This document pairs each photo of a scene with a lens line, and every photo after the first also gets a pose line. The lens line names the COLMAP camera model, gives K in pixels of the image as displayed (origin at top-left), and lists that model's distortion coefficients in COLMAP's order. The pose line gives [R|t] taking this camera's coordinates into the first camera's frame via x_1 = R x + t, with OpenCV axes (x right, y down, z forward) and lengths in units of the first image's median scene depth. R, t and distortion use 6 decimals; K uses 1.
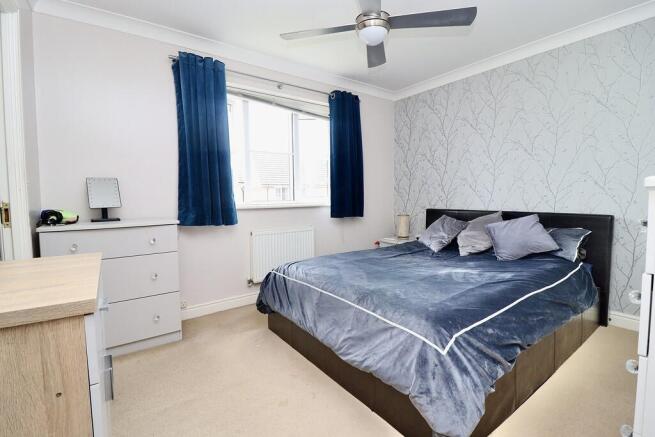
lens RADIAL K [[301.0, 0, 327.2], [0, 301.0, 216.9], [0, 0, 1]] dist [0.001358, 0.000521]
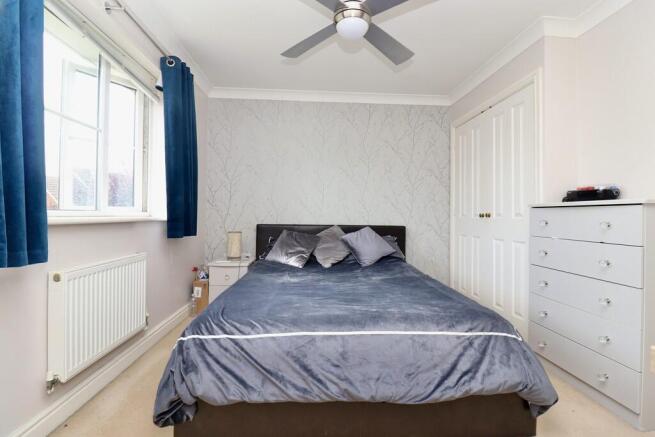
lens RADIAL K [[301.0, 0, 325.3], [0, 301.0, 217.5], [0, 0, 1]] dist [0.001358, 0.000521]
pose [[0.563409, 0.013027, 0.826075, -0.403884], [0.044165, 0.997971, -0.045859, 0.003277], [-0.824997, 0.062321, 0.561691, 0.389690]]
